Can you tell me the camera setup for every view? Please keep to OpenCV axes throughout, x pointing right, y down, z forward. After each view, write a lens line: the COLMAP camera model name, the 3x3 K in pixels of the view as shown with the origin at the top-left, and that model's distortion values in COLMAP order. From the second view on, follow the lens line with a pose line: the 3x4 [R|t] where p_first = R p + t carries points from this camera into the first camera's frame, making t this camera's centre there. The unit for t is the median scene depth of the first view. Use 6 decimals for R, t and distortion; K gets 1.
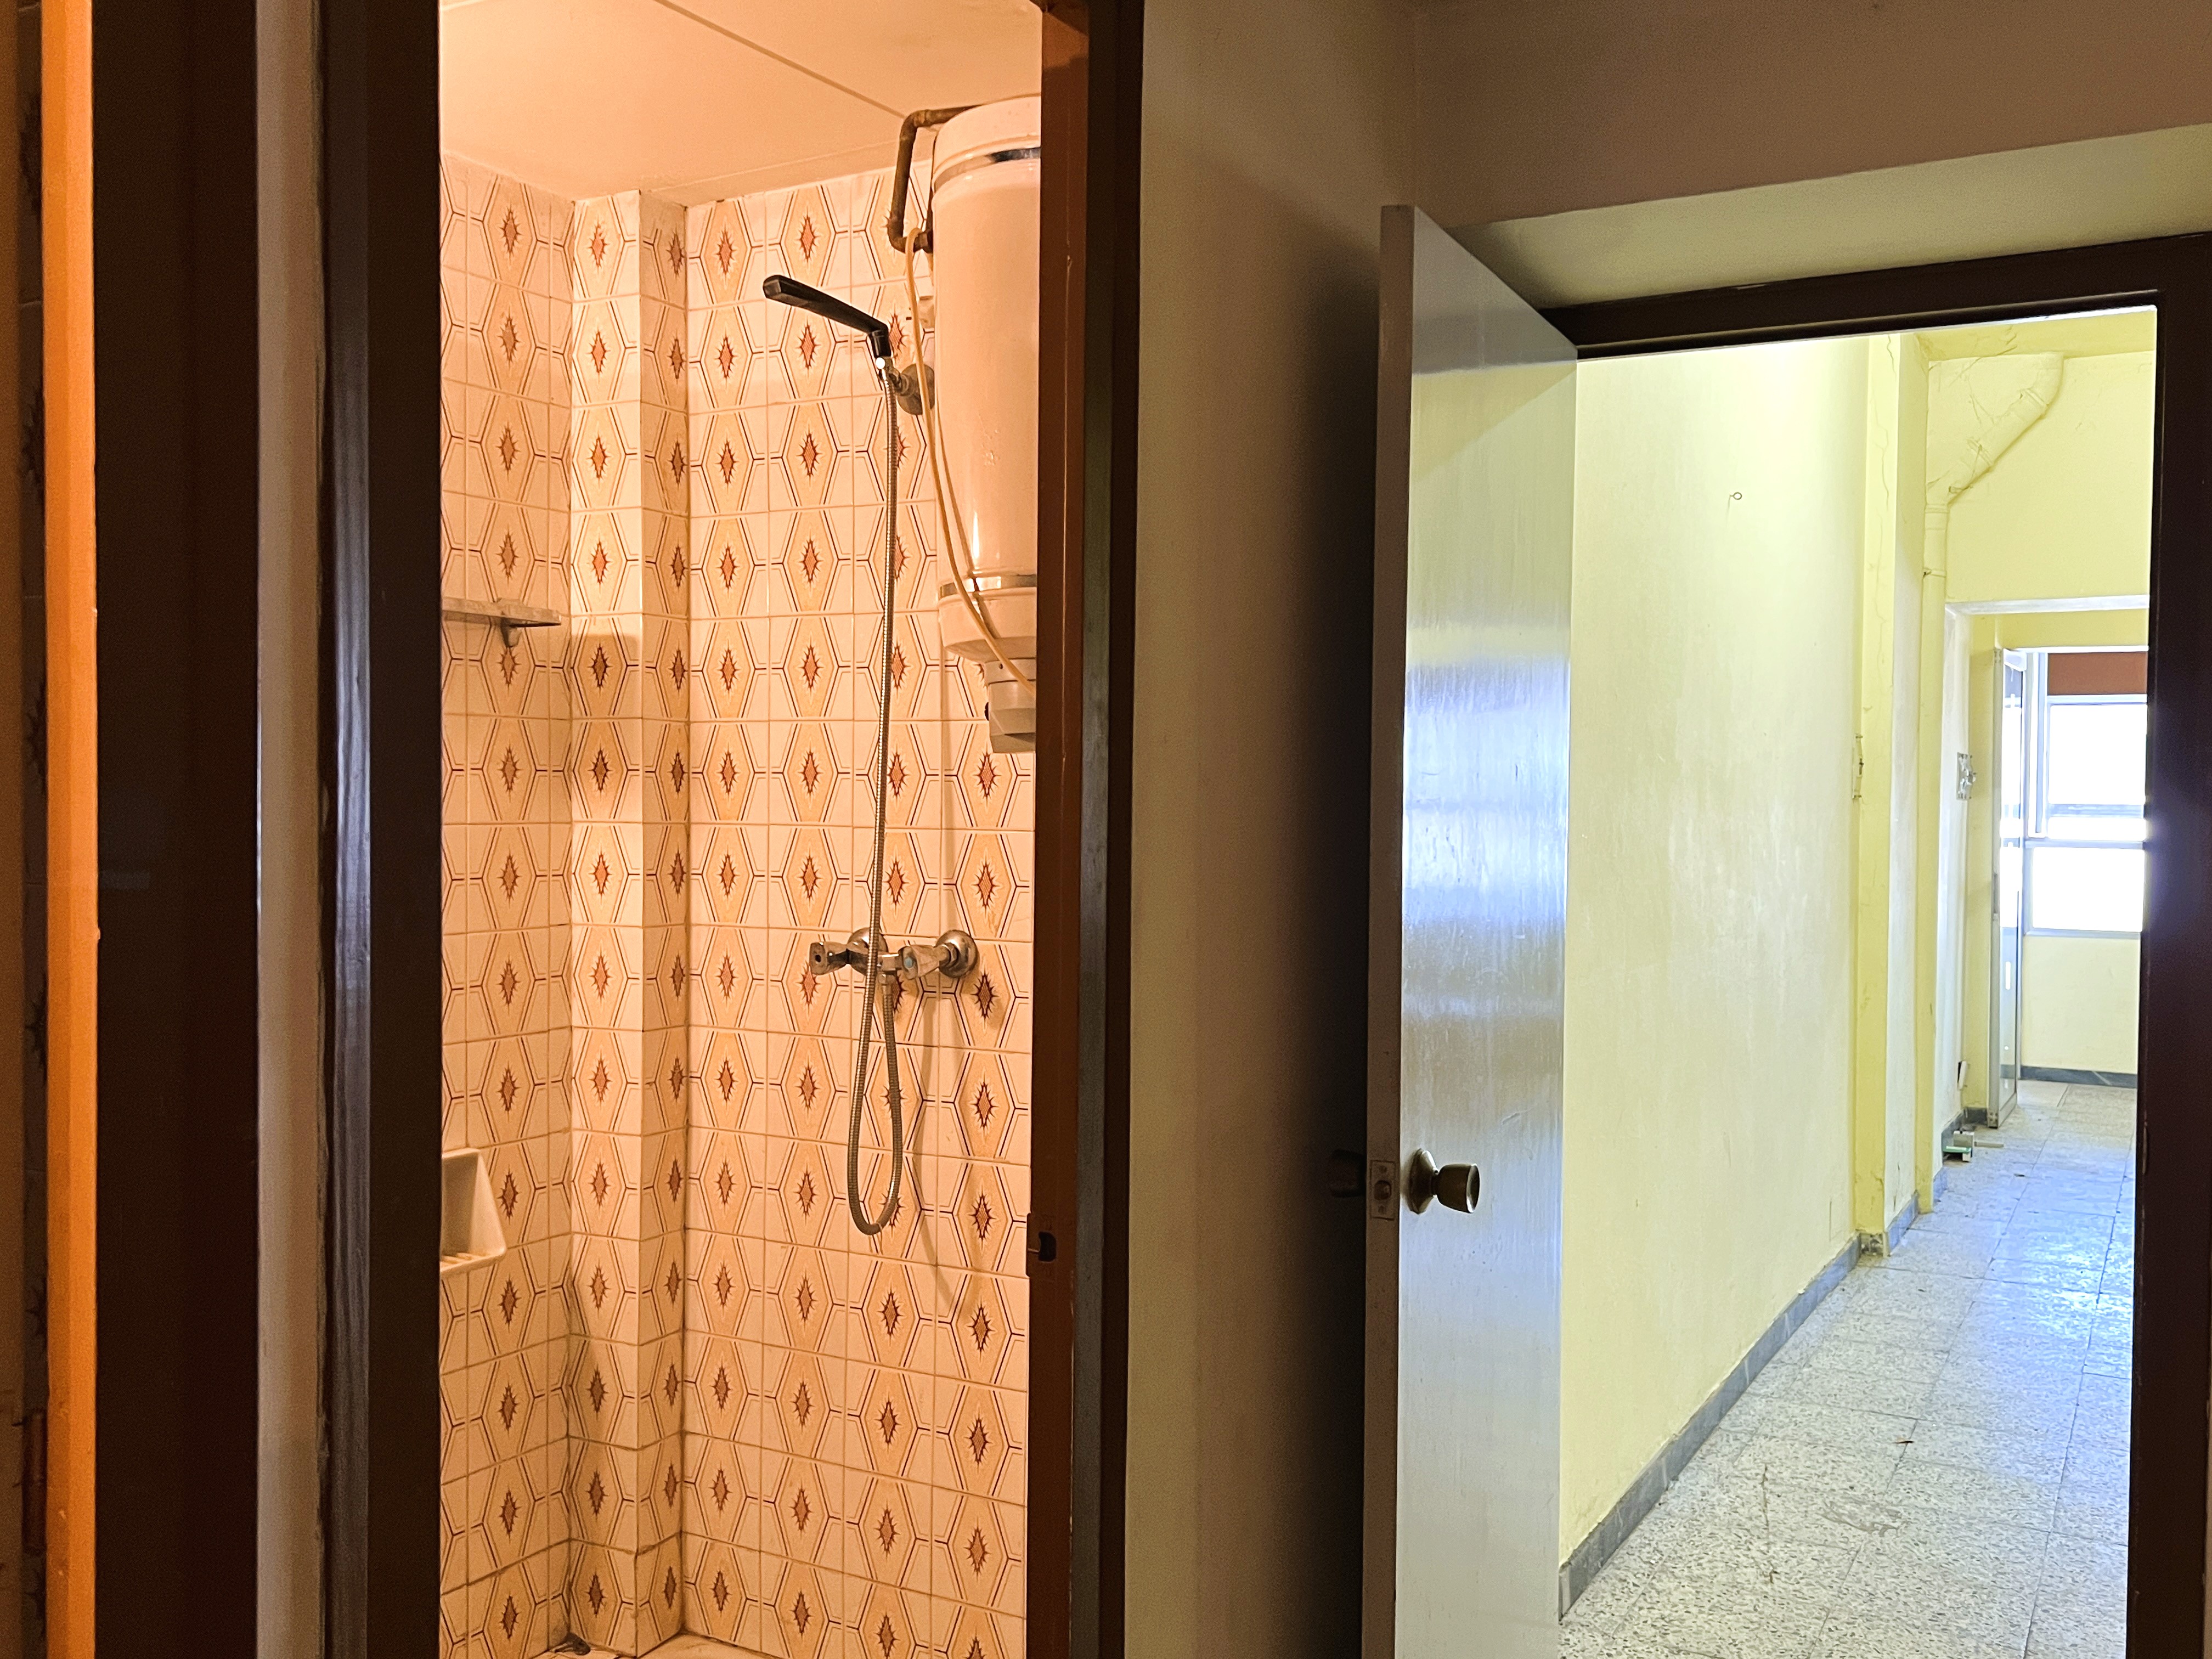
lens RADIAL K [[1945.1, 0, 1117.5], [0, 1945.1, 843.6], [0, 0, 1]] dist [0.164190, -0.435729]
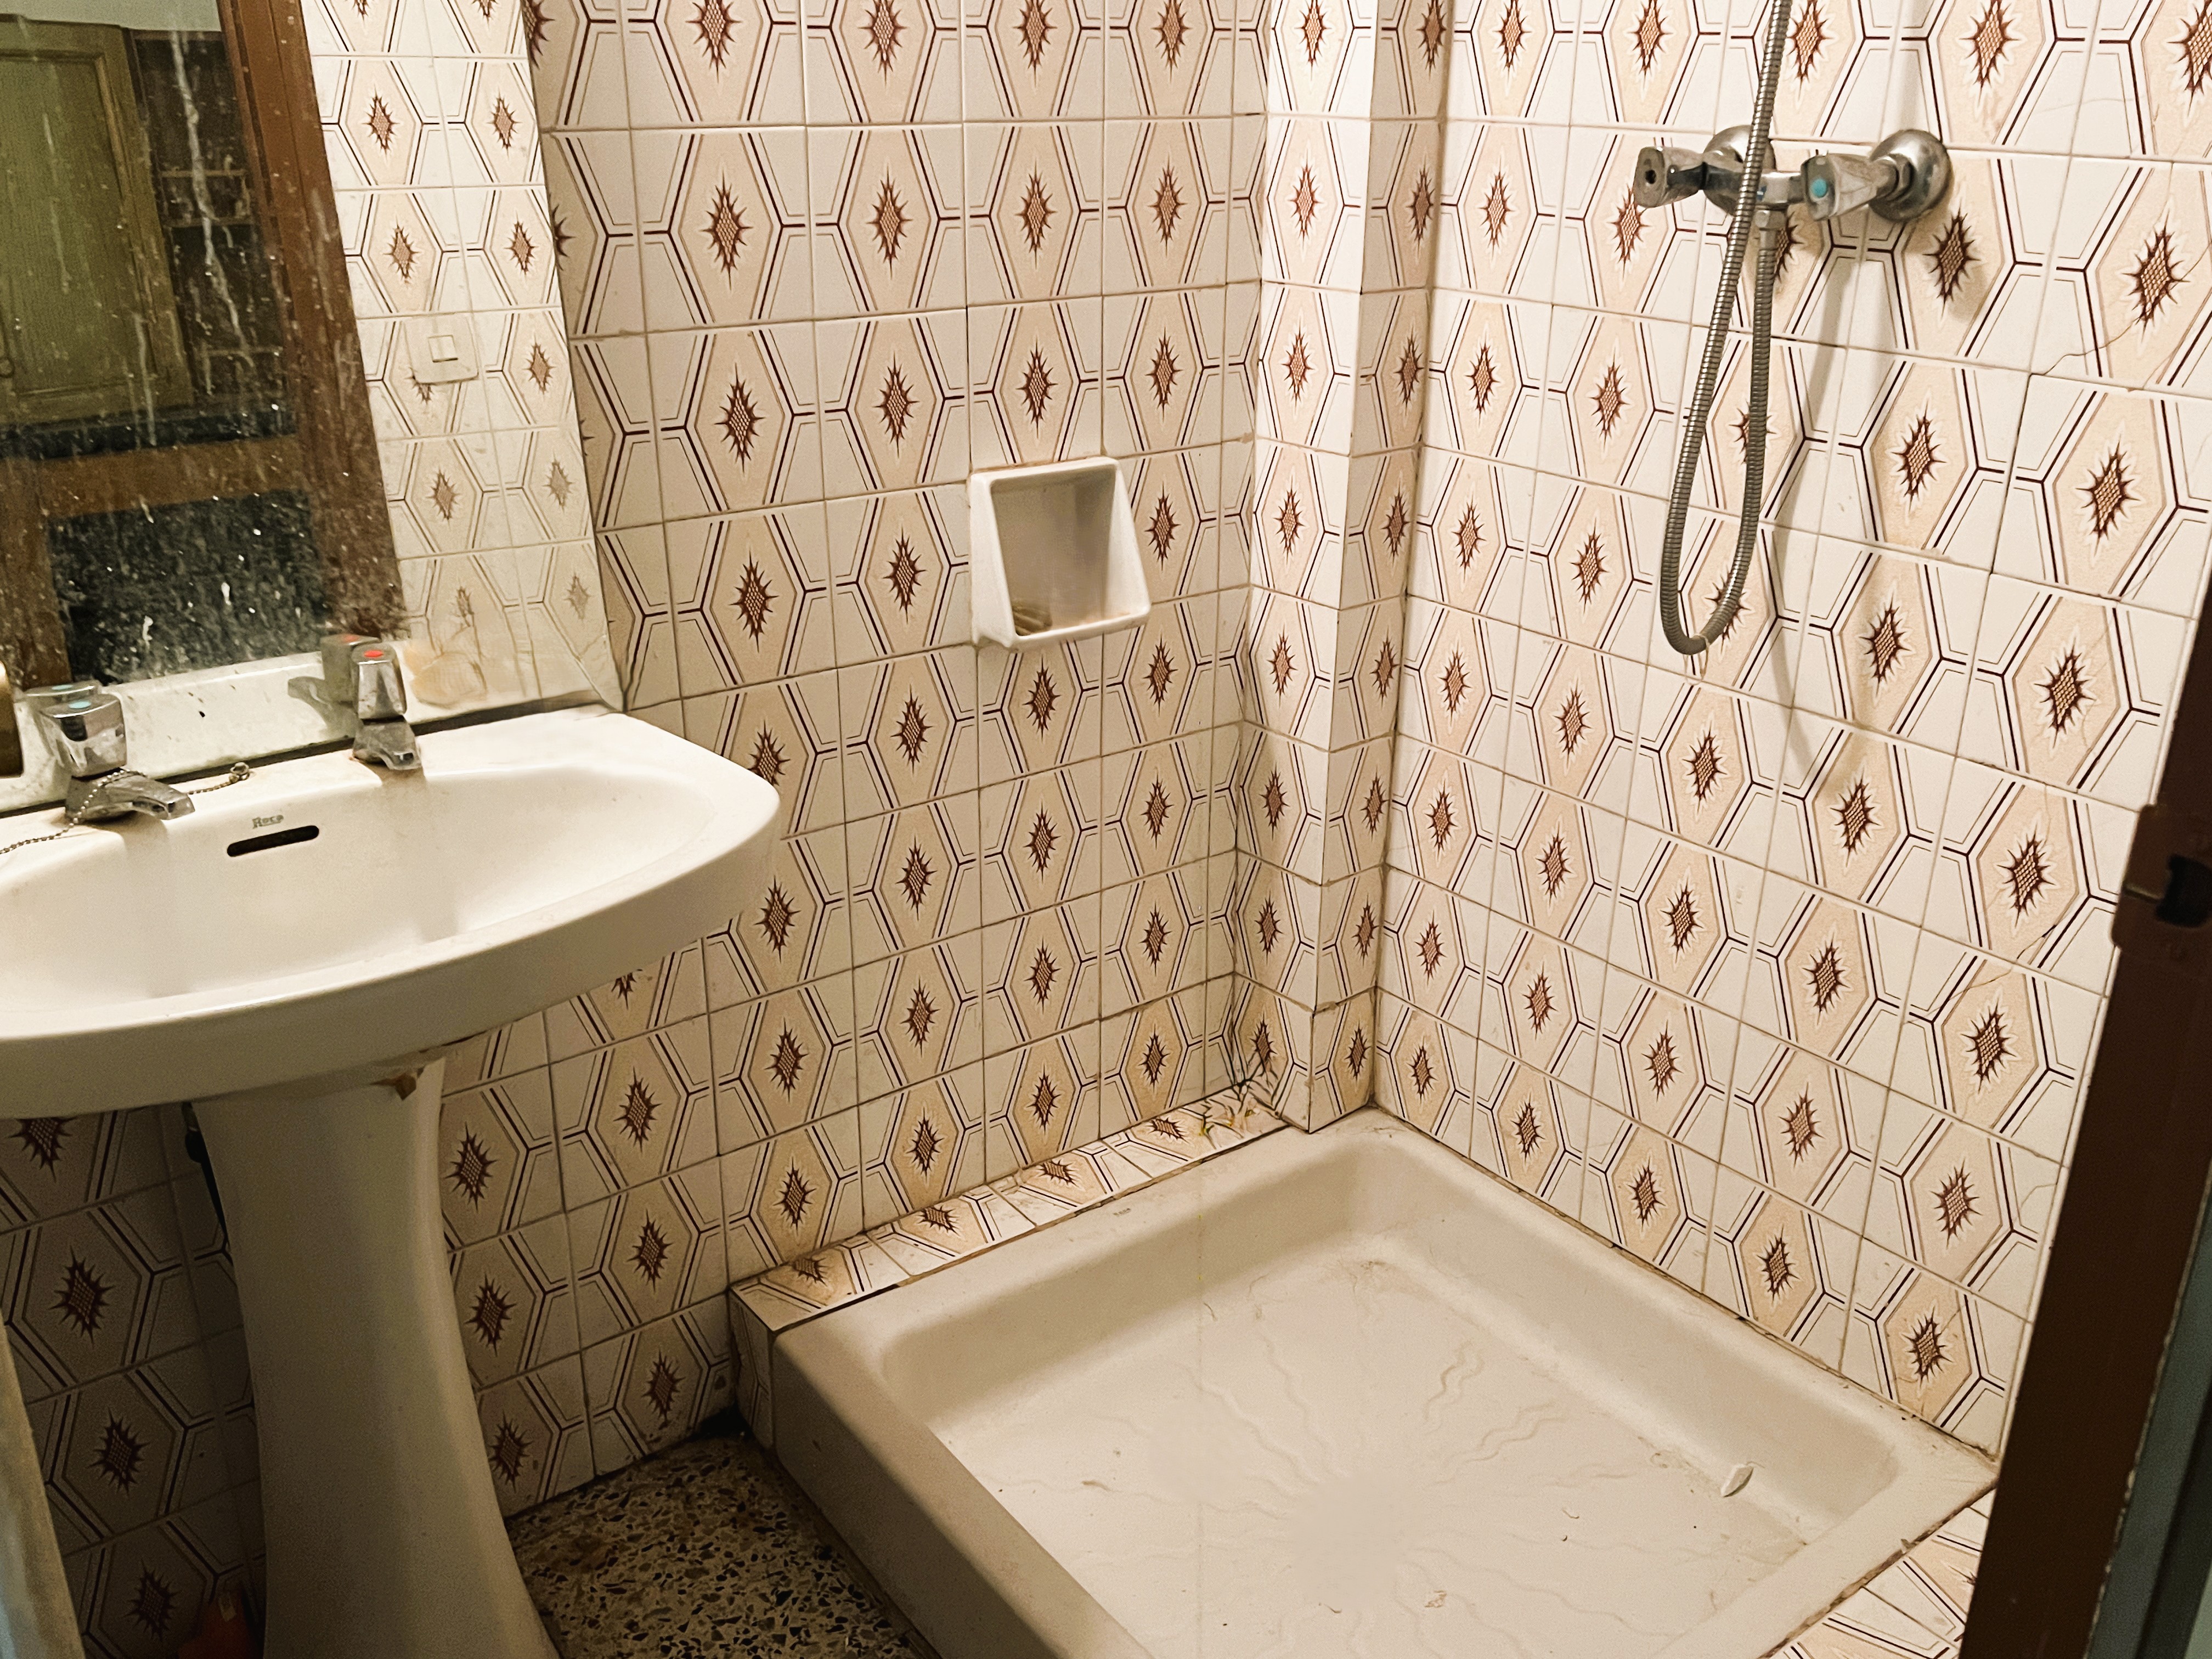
lens RADIAL K [[1945.1, 0, 1117.5], [0, 1945.1, 843.6], [0, 0, 1]] dist [0.164190, -0.435729]
pose [[0.923211, 0.150012, -0.353806, -0.058890], [-0.014727, 0.933797, 0.357499, 0.034059], [0.384012, -0.324836, 0.864301, 0.347817]]
